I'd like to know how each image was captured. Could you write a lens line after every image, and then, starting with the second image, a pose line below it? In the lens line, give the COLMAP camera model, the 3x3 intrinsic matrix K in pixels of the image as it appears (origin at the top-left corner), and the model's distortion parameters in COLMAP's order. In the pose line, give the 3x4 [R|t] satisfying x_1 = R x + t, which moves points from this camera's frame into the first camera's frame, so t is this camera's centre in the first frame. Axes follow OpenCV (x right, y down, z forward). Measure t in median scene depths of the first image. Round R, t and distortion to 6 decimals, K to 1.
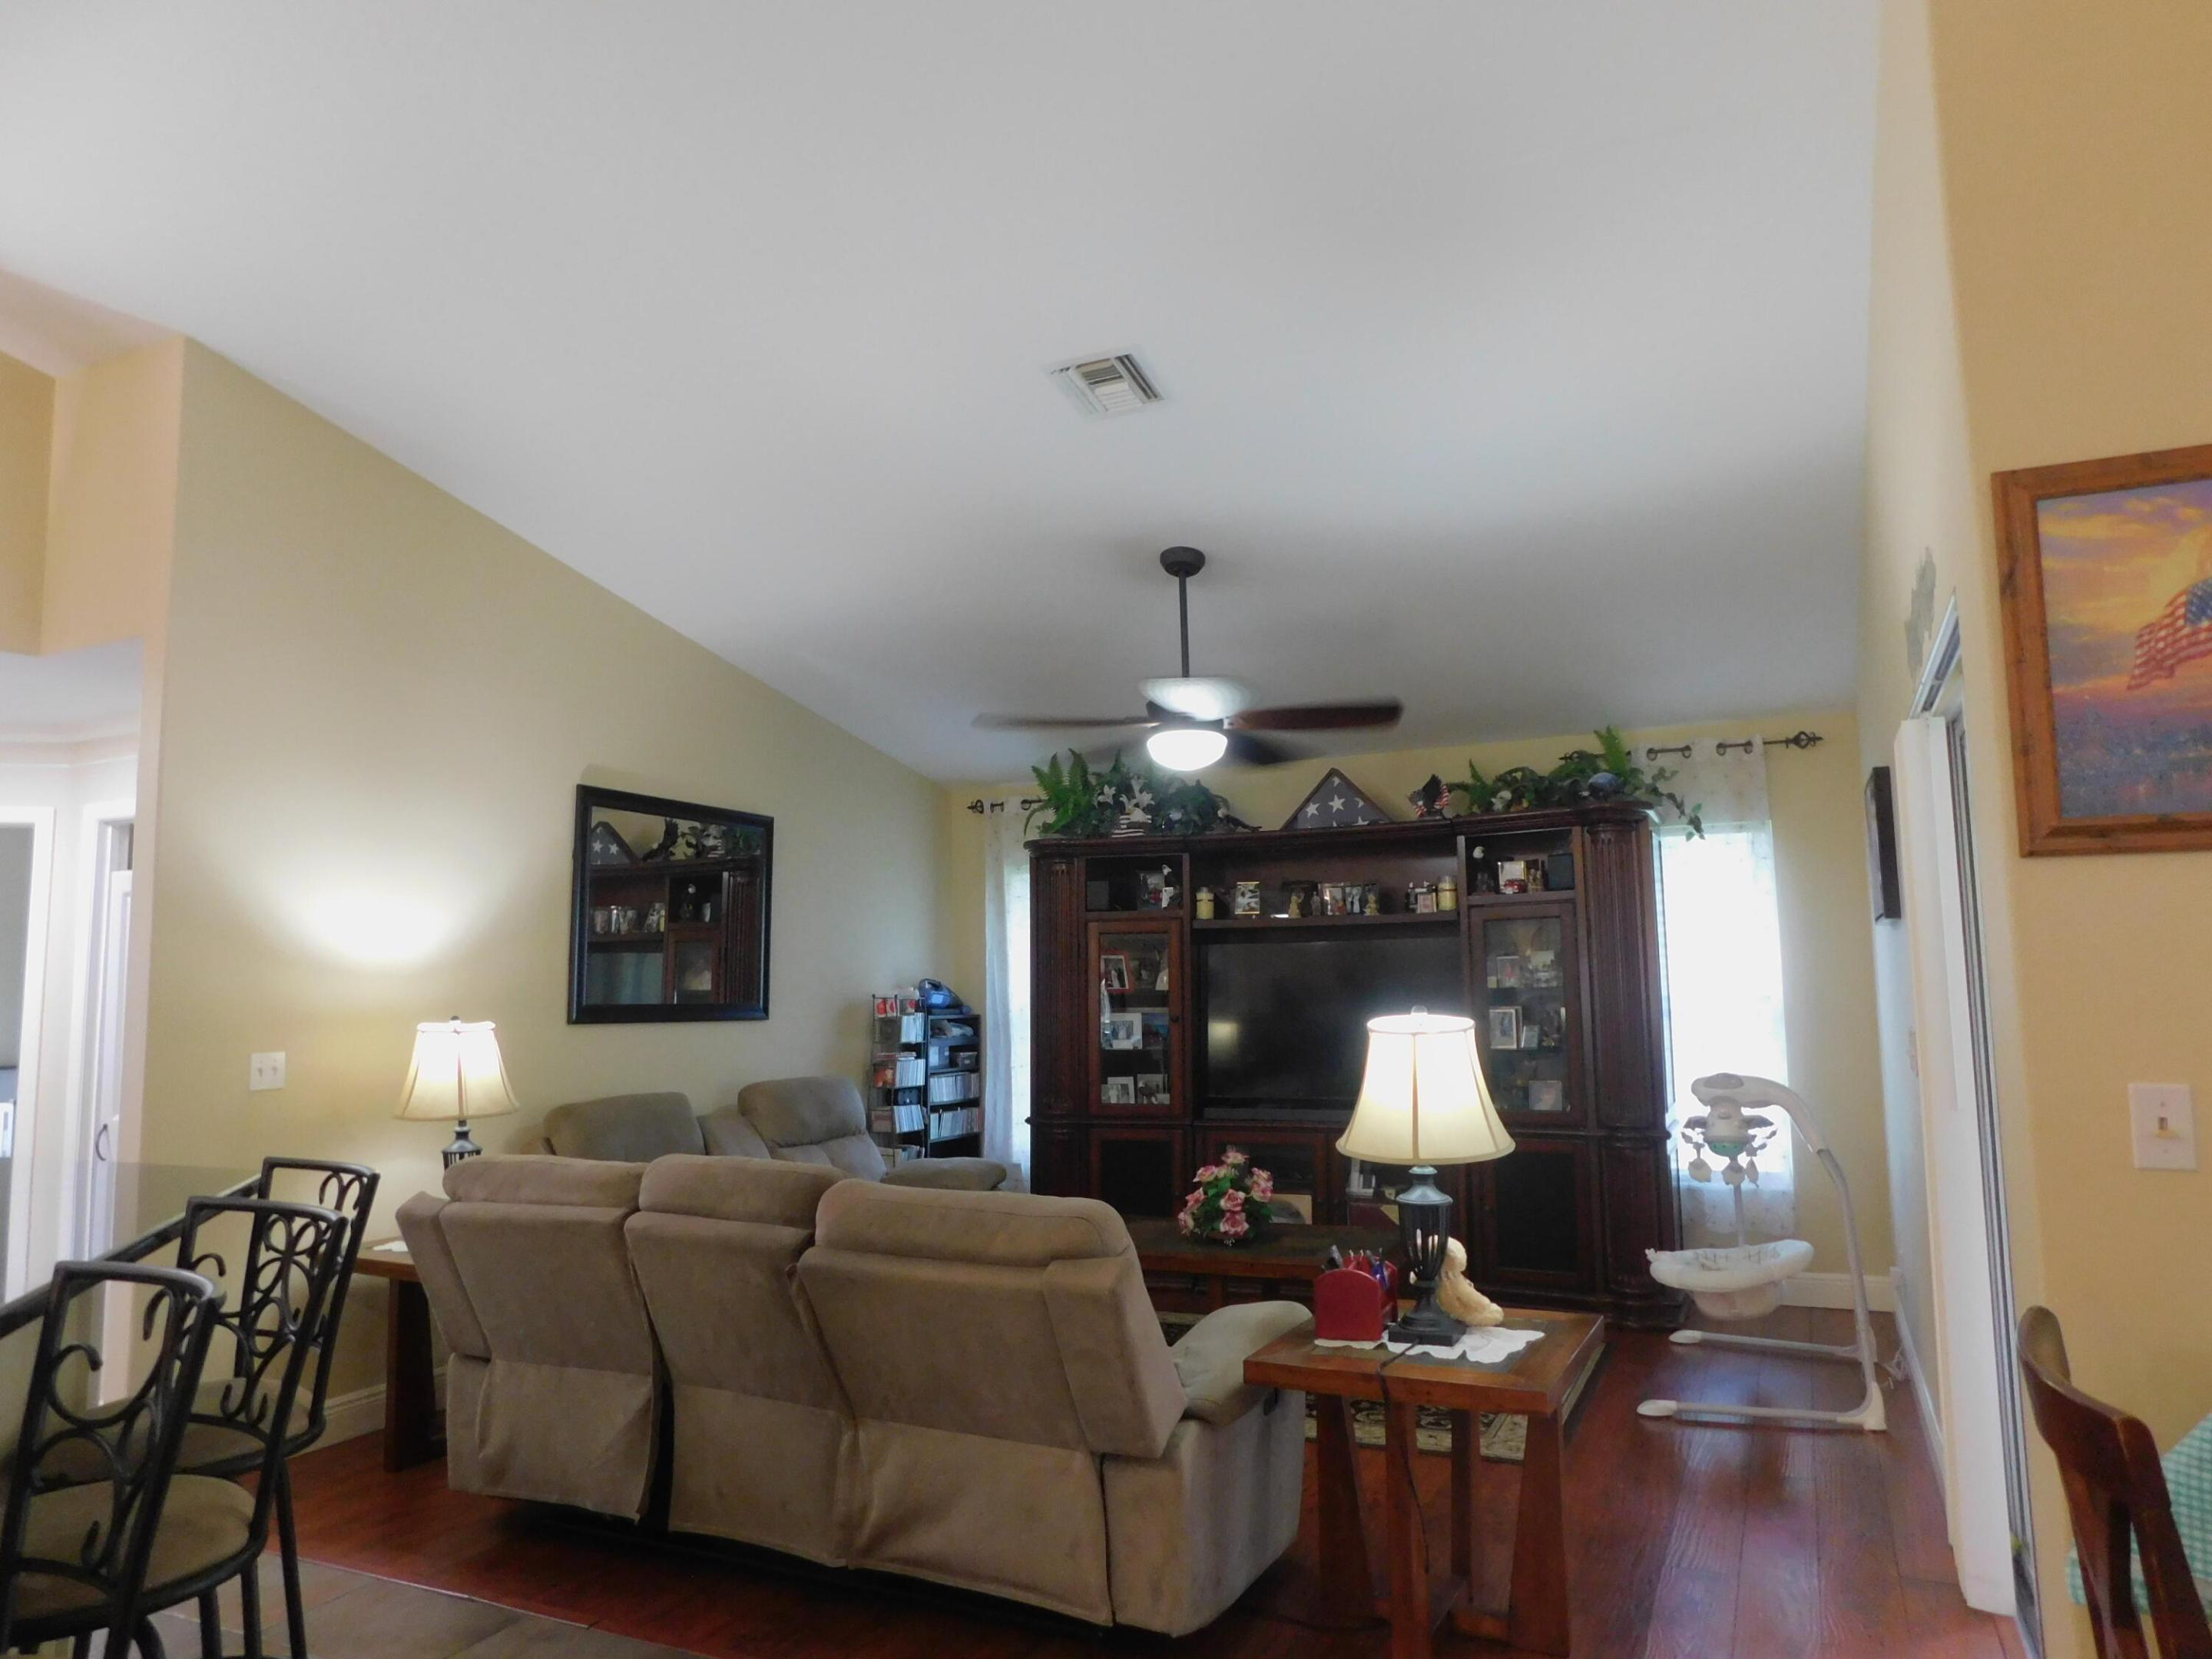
lens RADIAL K [[1455.5, 0, 1112.8], [0, 1455.5, 824.8], [0, 0, 1]] dist [-0.075274, 0.058754]
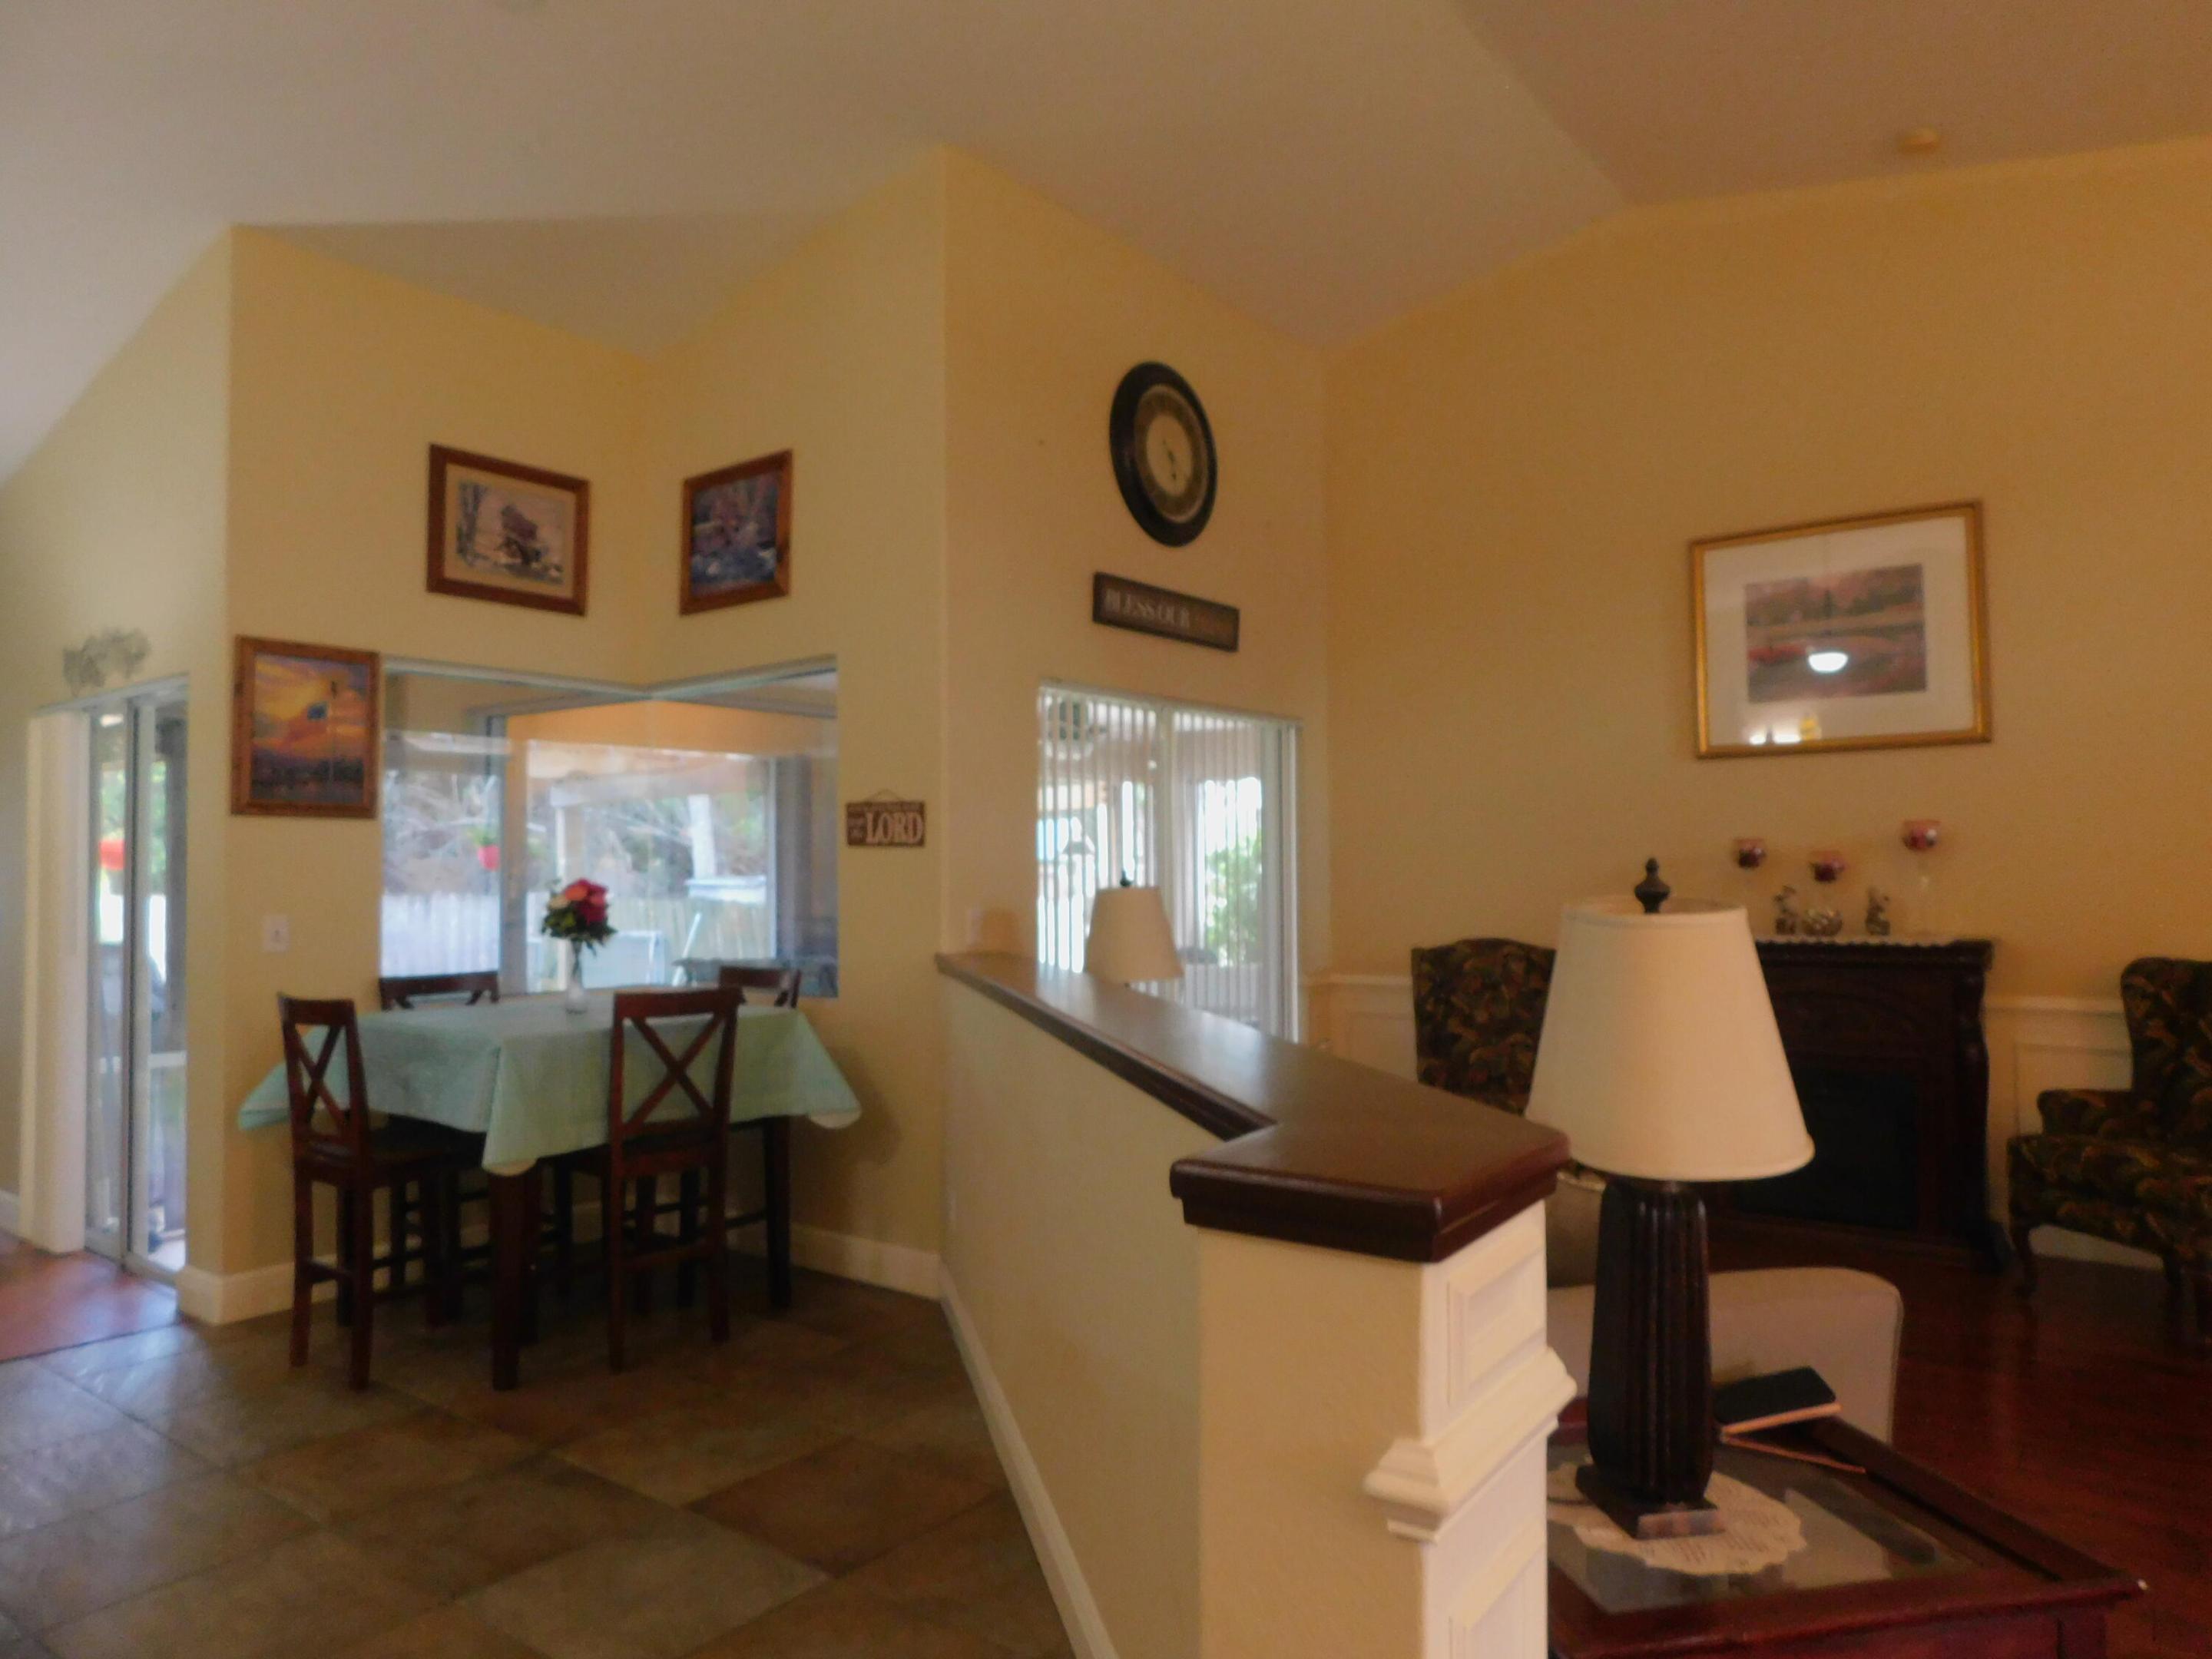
lens RADIAL K [[1455.5, 0, 1112.8], [0, 1455.5, 824.8], [0, 0, 1]] dist [-0.075274, 0.058754]
pose [[0.203449, 0.048695, 0.977874, -0.365419], [-0.100665, 0.994510, -0.028580, -0.010699], [-0.973897, -0.092623, 0.207234, -0.229445]]
